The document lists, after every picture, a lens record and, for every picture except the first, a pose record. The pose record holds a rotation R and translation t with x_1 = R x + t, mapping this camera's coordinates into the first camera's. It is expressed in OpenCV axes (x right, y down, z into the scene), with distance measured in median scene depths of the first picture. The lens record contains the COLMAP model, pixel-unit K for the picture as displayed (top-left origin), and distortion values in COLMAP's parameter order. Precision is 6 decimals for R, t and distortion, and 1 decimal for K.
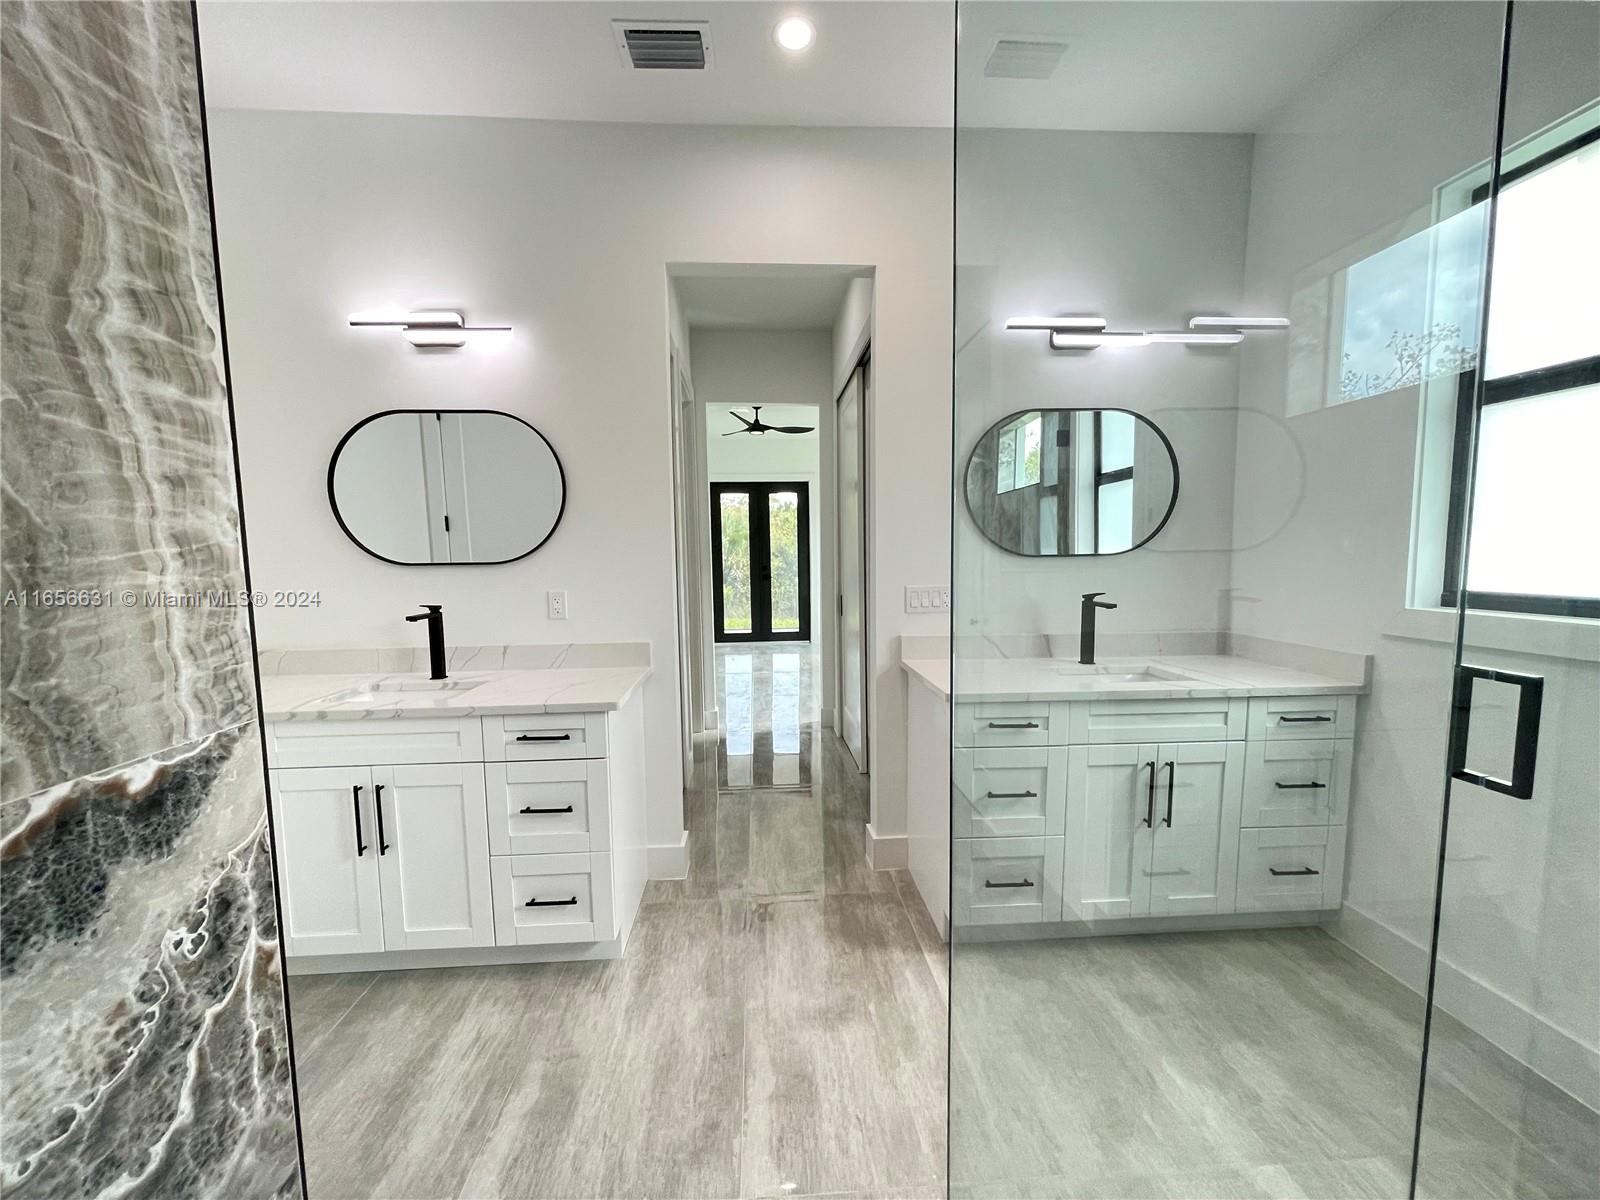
lens RADIAL K [[641.9, 0, 791.7], [0, 641.9, 616.2], [0, 0, 1]] dist [-0.004068, 0.000388]
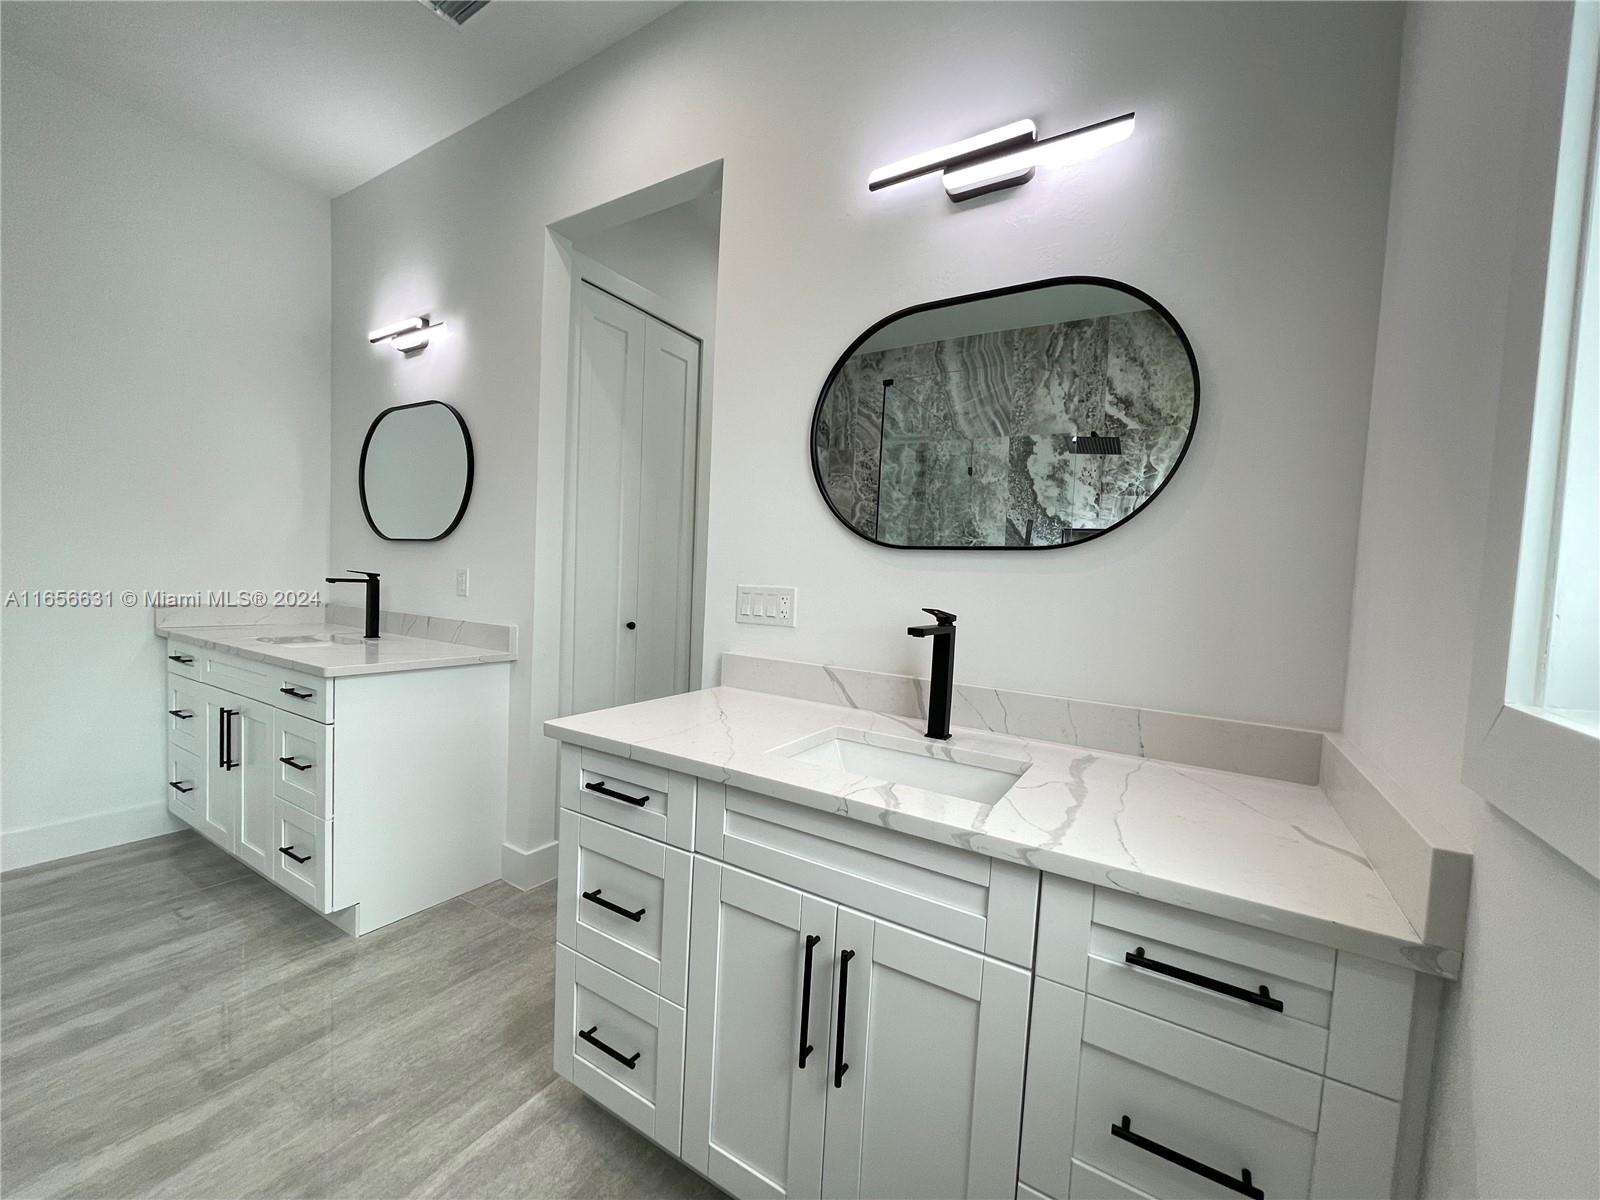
lens RADIAL K [[641.9, 0, 788.8], [0, 641.9, 614.0], [0, 0, 1]] dist [-0.004068, 0.000388]
pose [[0.813265, 0.082828, -0.575968, 0.835753], [-0.111755, 0.993624, -0.014908, -0.012402], [0.571061, 0.076491, 0.817336, 0.579718]]
